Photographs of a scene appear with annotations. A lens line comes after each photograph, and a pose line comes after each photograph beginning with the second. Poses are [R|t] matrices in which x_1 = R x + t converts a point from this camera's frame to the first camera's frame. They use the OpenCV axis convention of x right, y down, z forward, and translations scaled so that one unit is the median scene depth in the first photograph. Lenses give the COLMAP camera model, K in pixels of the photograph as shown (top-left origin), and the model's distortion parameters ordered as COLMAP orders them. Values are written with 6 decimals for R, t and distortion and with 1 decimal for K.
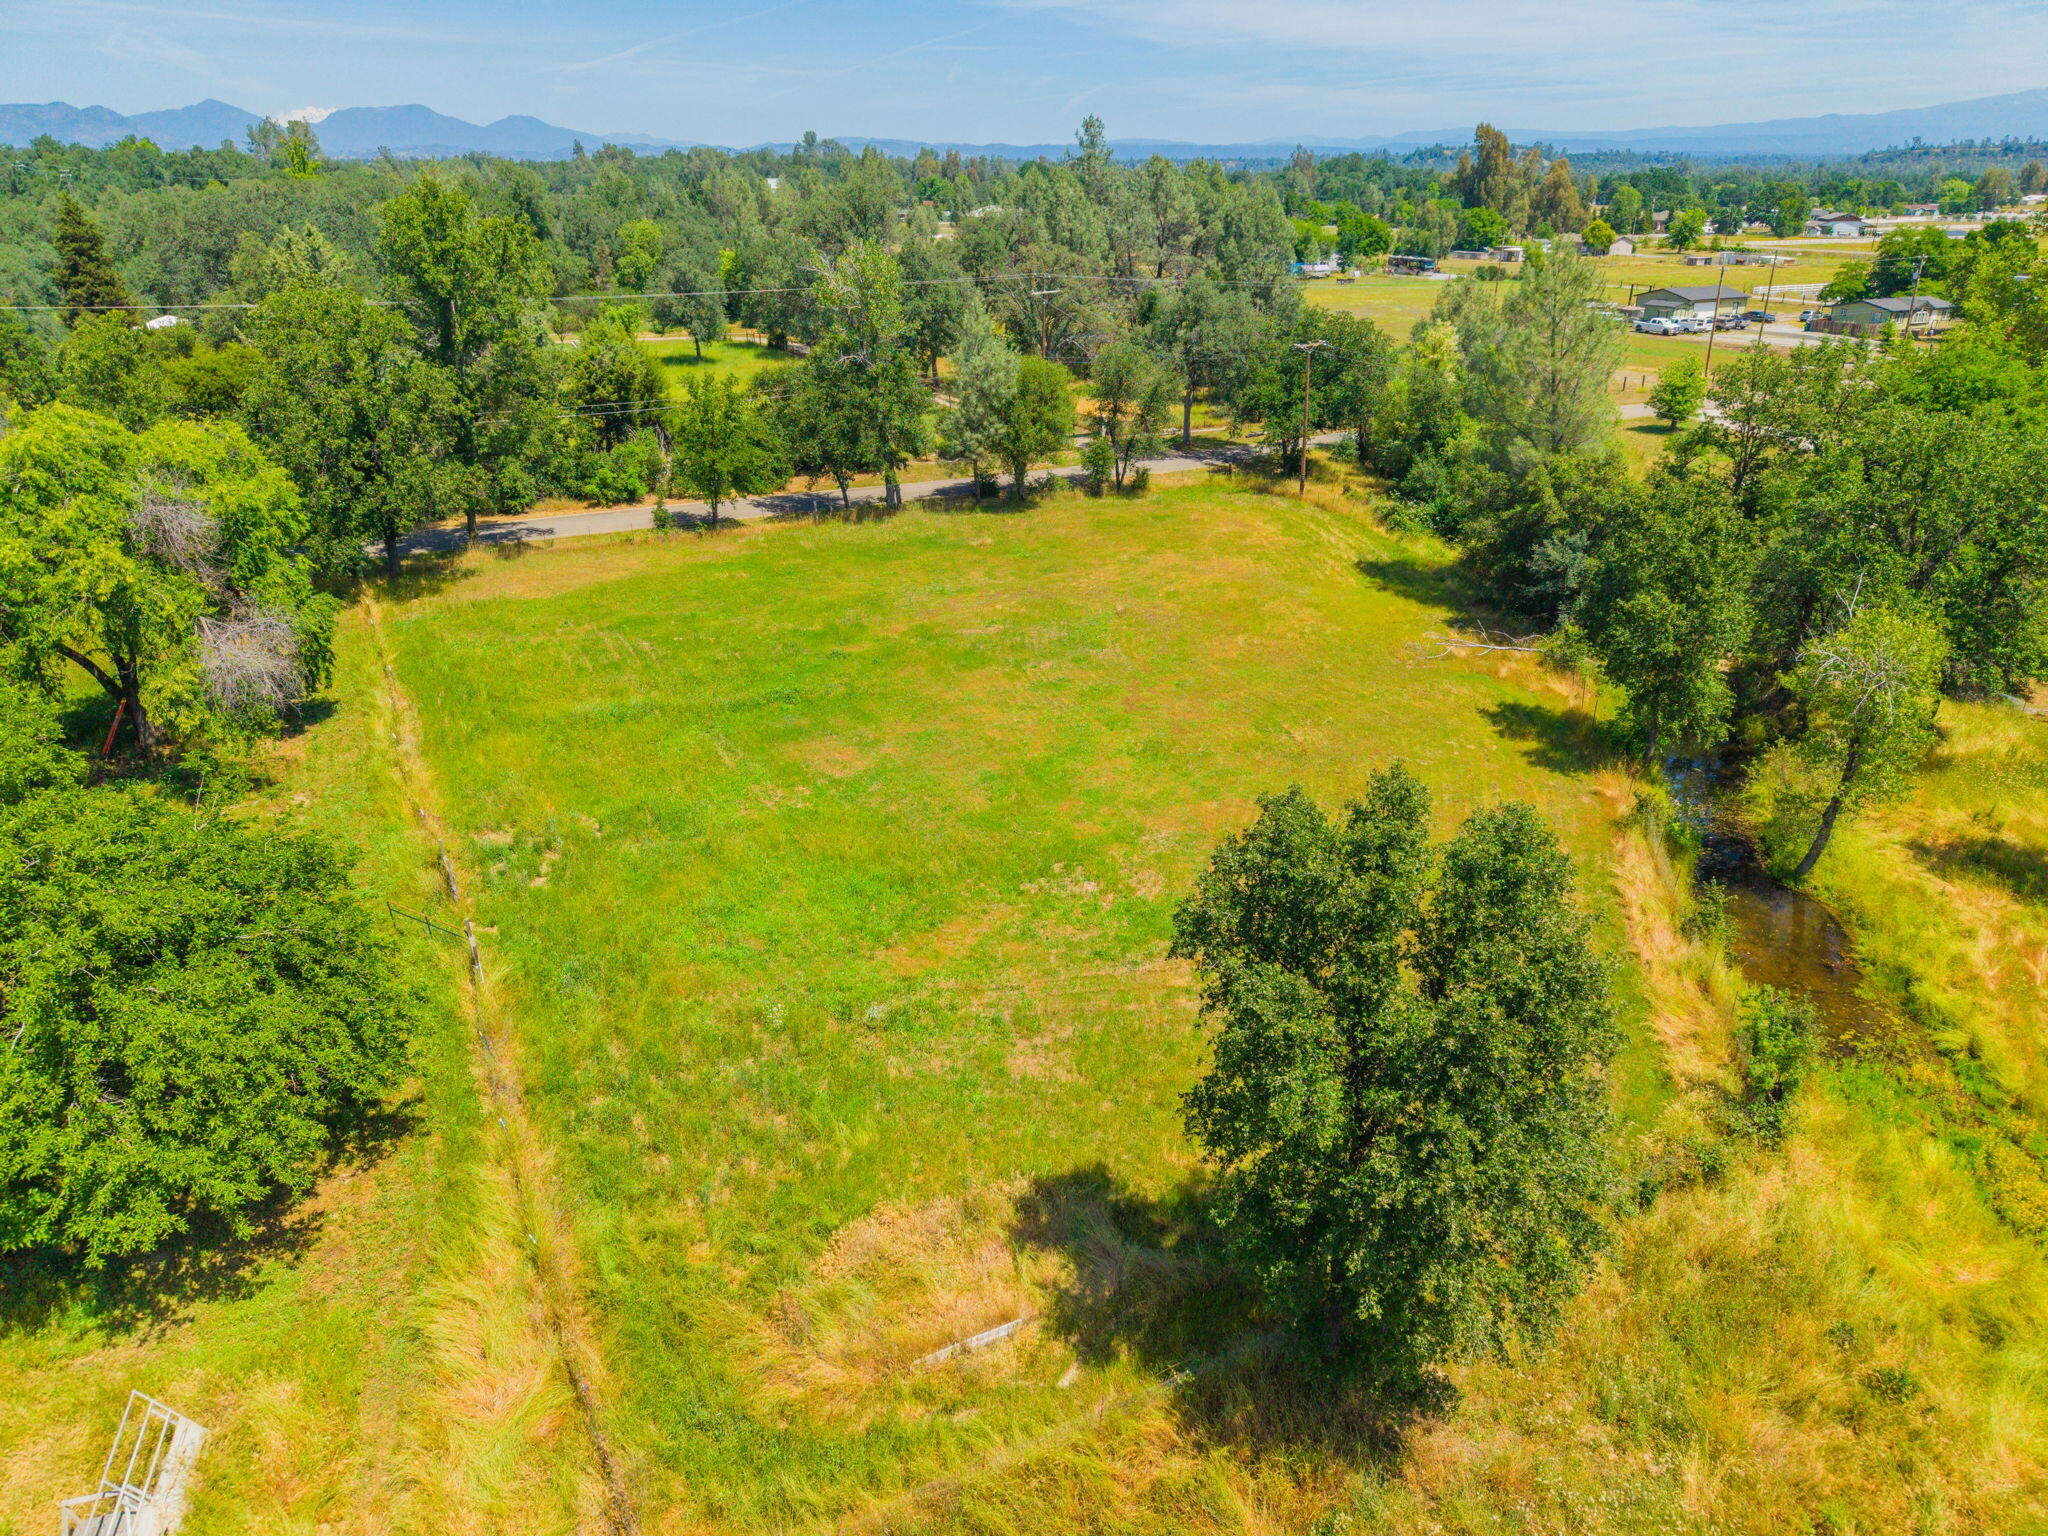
lens RADIAL K [[1369.6, 0, 1035.3], [0, 1369.6, 771.6], [0, 0, 1]] dist [0.067145, -0.111893]
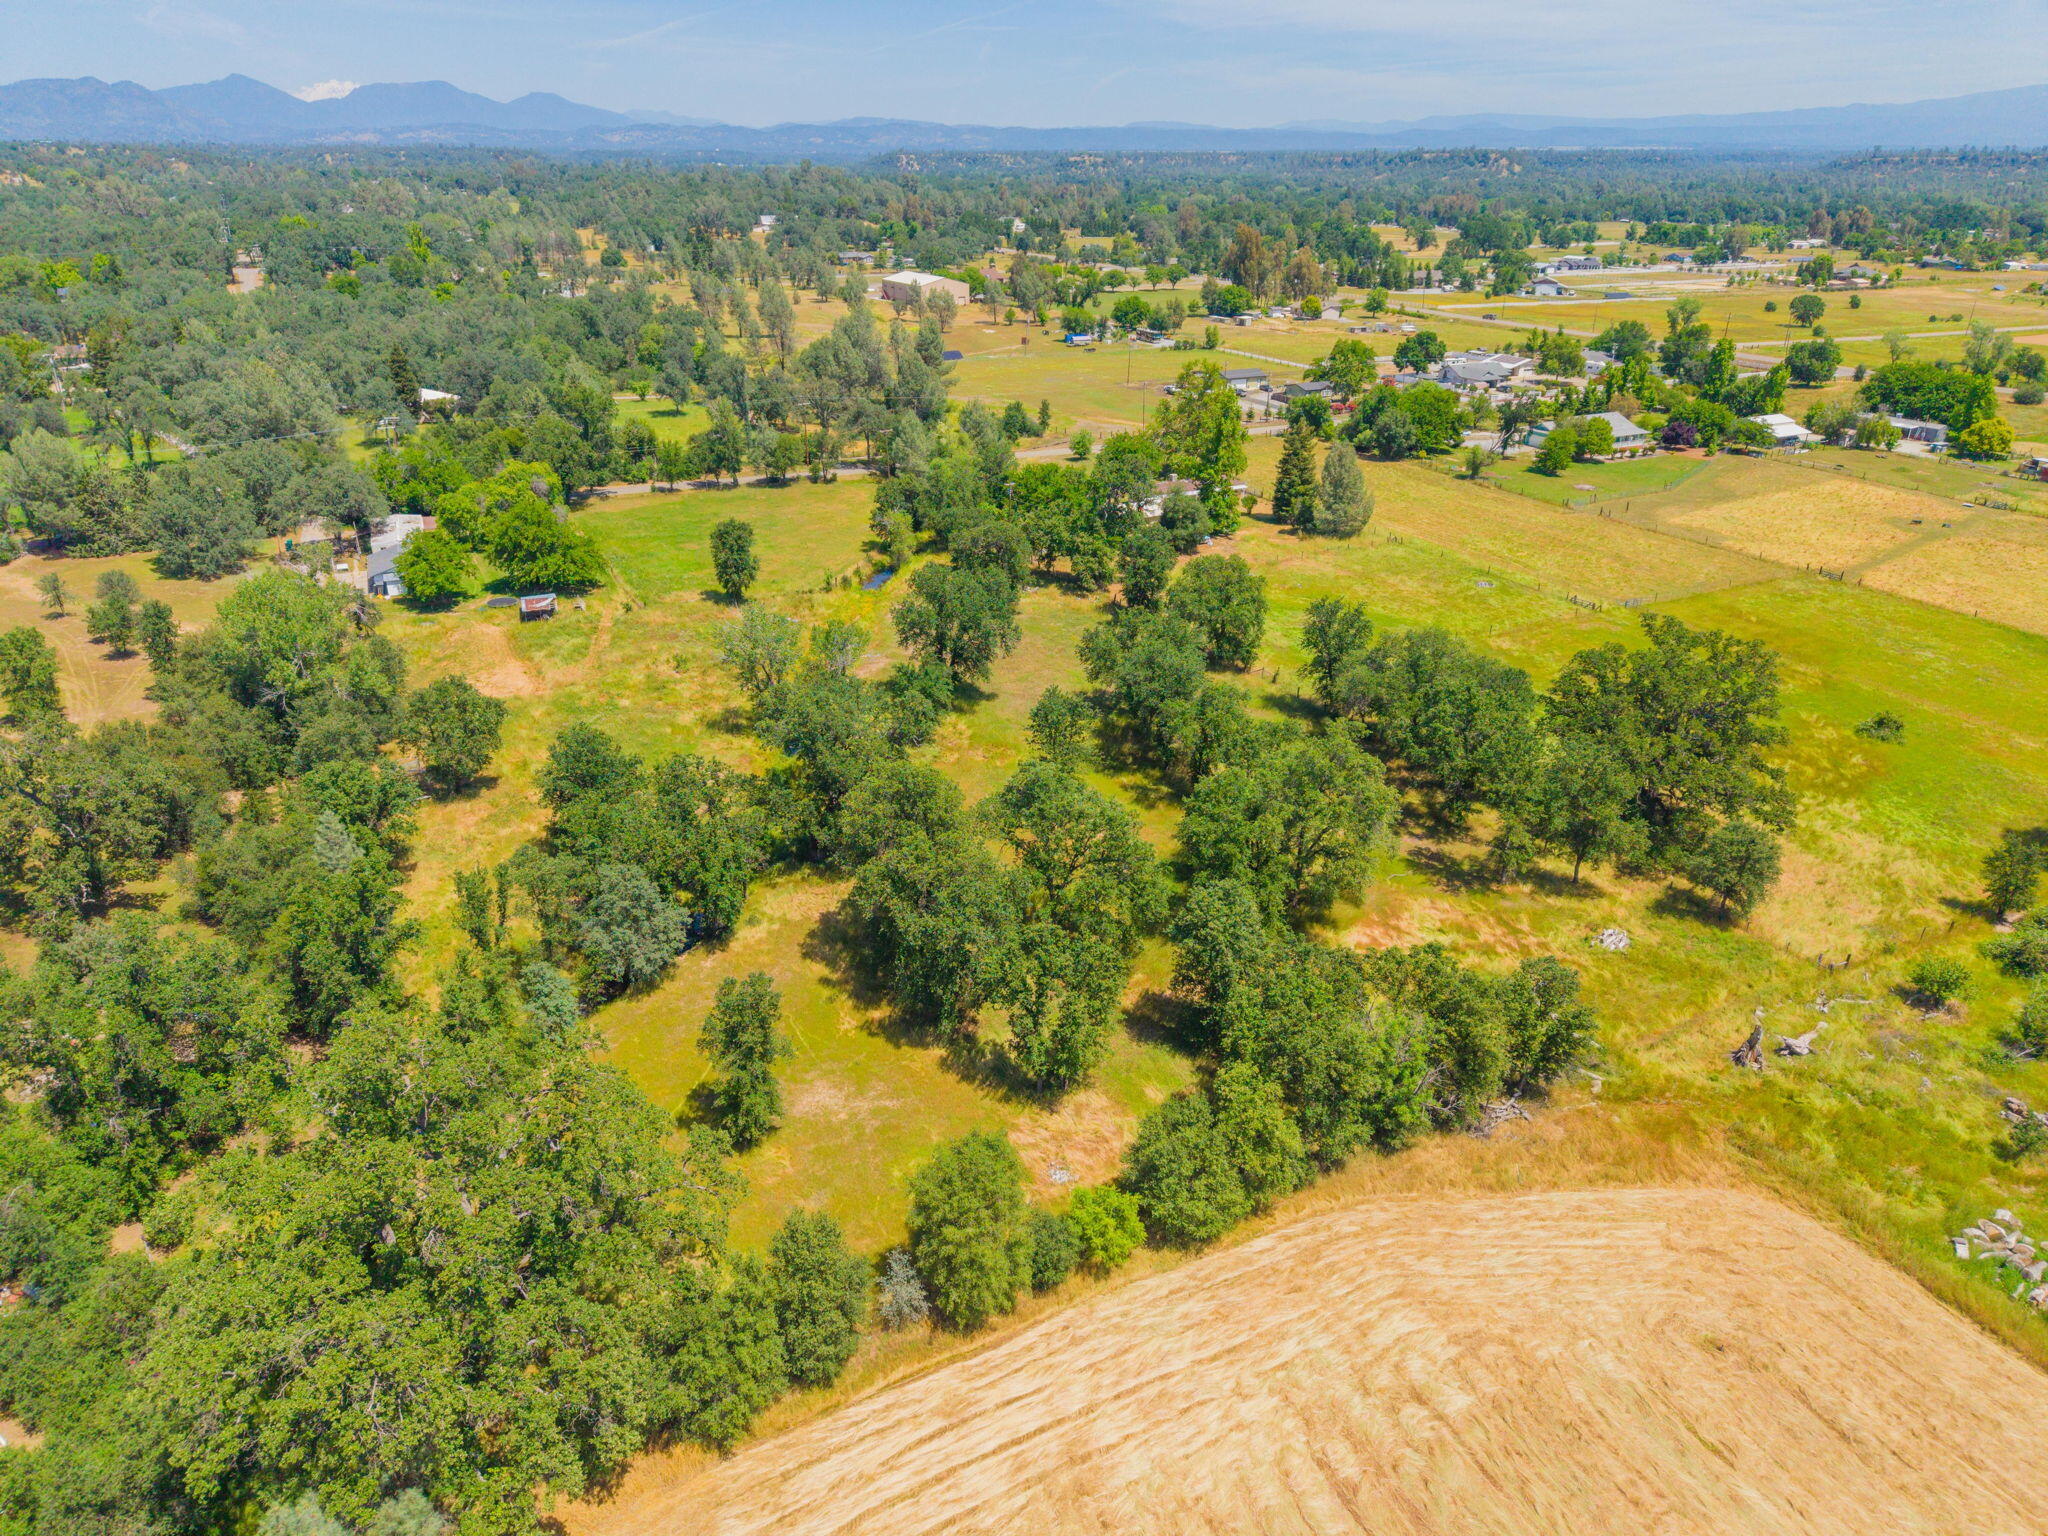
lens RADIAL K [[1371.4, 0, 1019.5], [0, 1371.4, 763.4], [0, 0, 1]] dist [0.011765, -0.008087]
pose [[0.999701, 0.020583, -0.013180, 0.527025], [-0.020474, 0.999755, 0.008399, 0.340450], [0.013349, -0.008127, 0.999878, -1.809268]]
